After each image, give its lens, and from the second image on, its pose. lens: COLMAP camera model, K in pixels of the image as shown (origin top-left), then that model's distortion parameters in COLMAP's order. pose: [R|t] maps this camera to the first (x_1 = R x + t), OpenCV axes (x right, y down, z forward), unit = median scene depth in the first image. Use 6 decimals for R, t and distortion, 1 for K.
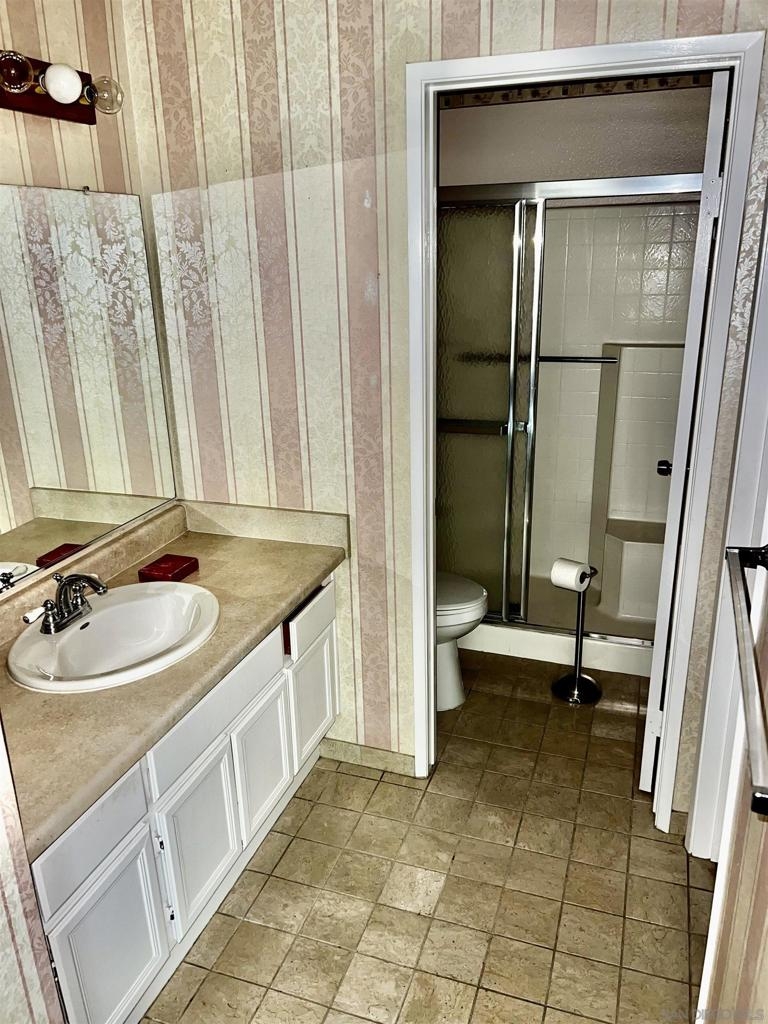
lens RADIAL K [[781.4, 0, 384.0], [0, 781.4, 512.0], [0, 0, 1]] dist [0.008701, -0.072076]
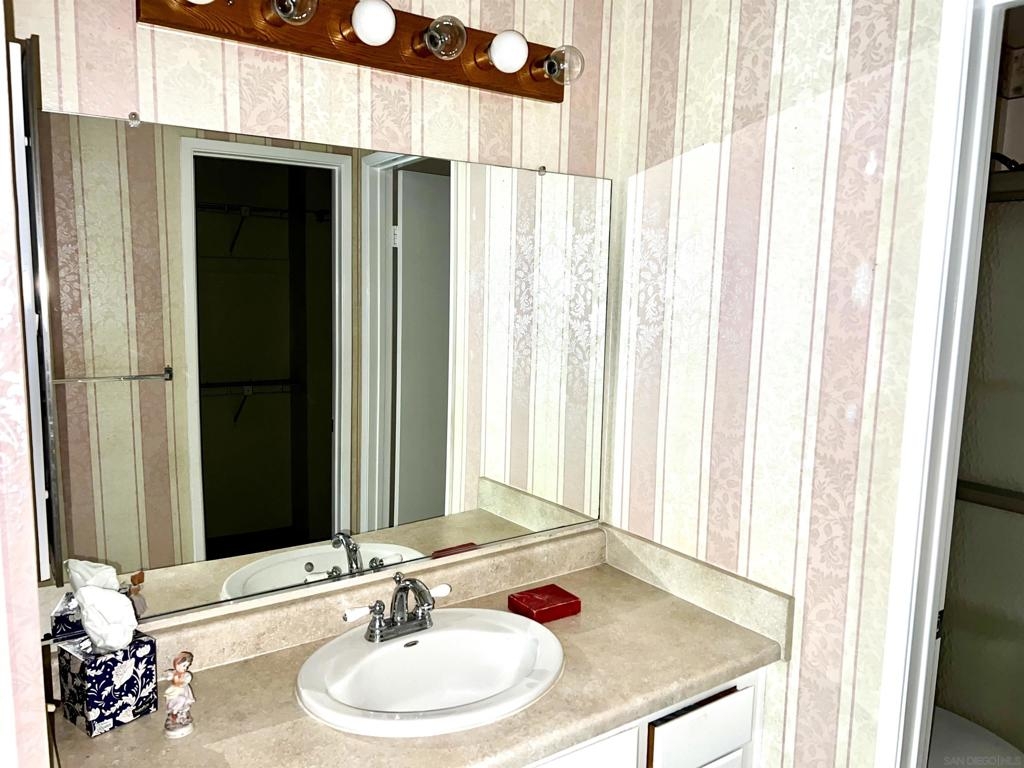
lens RADIAL K [[750.7, 0, 512.0], [0, 750.7, 384.0], [0, 0, 1]] dist [0.038634, -0.063010]
pose [[0.798357, 0.106016, -0.592779, 0.134550], [-0.220108, 0.967641, -0.123384, -0.042509], [0.560516, 0.228980, 0.795858, 0.285935]]
